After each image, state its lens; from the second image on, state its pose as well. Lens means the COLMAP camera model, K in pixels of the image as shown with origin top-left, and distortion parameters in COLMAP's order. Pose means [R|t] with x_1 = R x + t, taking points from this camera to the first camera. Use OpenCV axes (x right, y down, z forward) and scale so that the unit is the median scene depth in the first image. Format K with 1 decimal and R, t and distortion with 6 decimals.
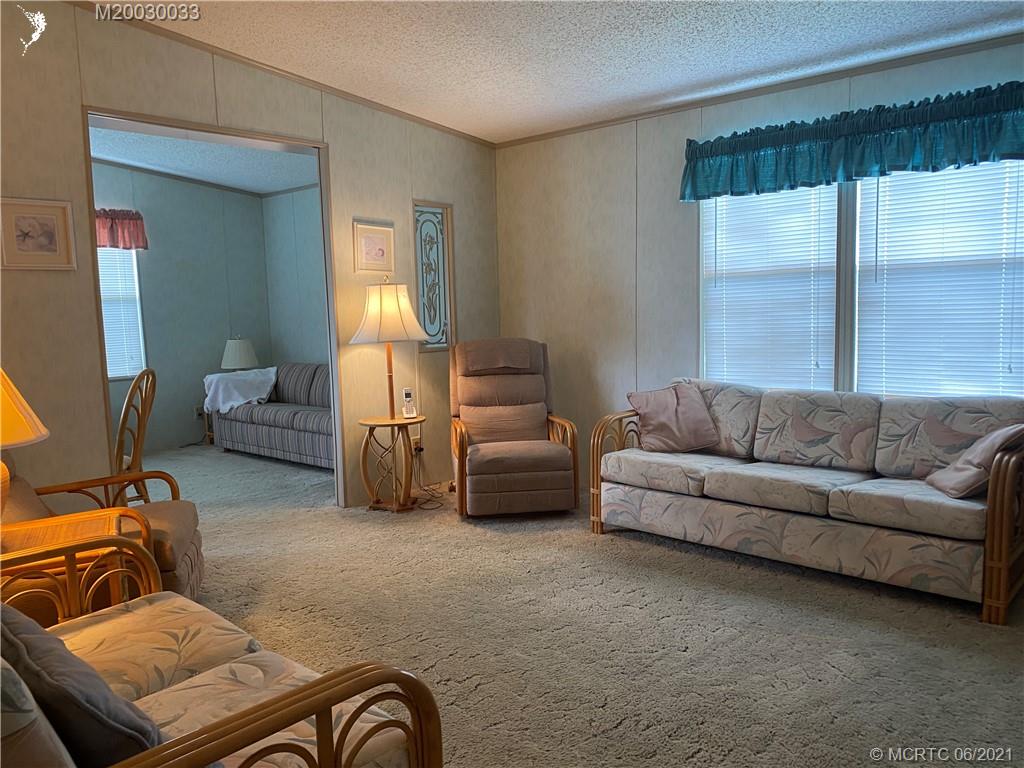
lens RADIAL K [[763.8, 0, 513.3], [0, 763.8, 390.1], [0, 0, 1]] dist [0.026821, -0.045884]
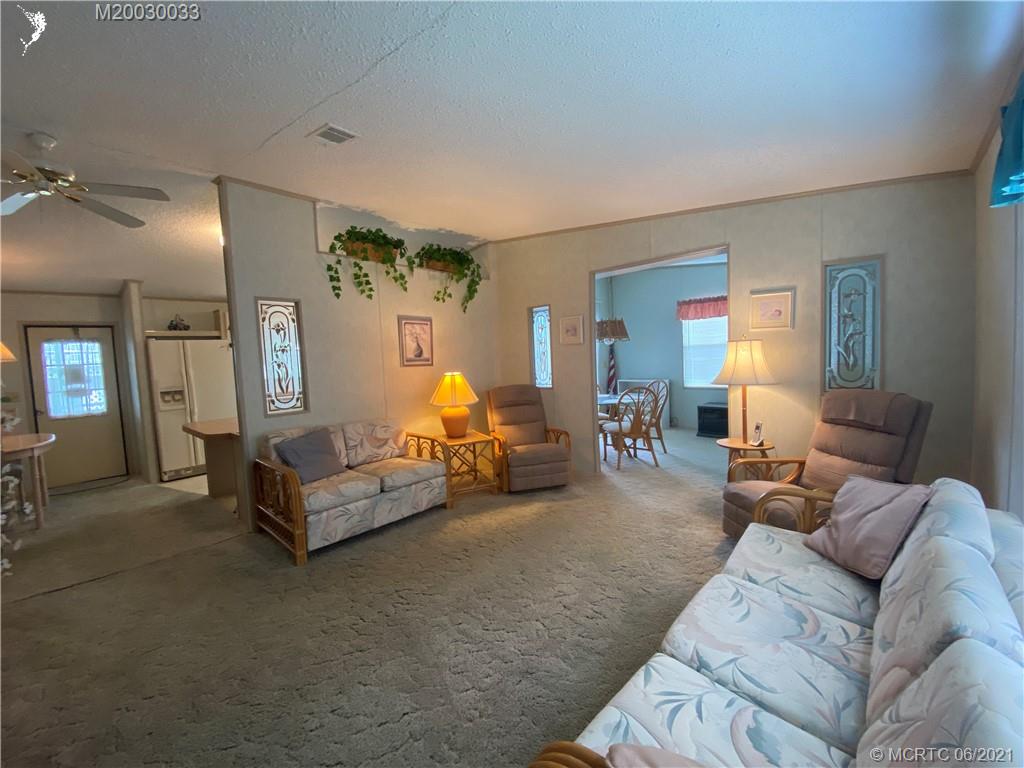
lens RADIAL K [[417.4, 0, 513.7], [0, 417.4, 384.7], [0, 0, 1]] dist [0.001871, -0.000355]
pose [[-0.016211, 0.093272, -0.995509, 0.545586], [-0.068983, 0.993163, 0.094176, -0.100616], [0.997486, 0.070200, -0.009665, 0.600191]]
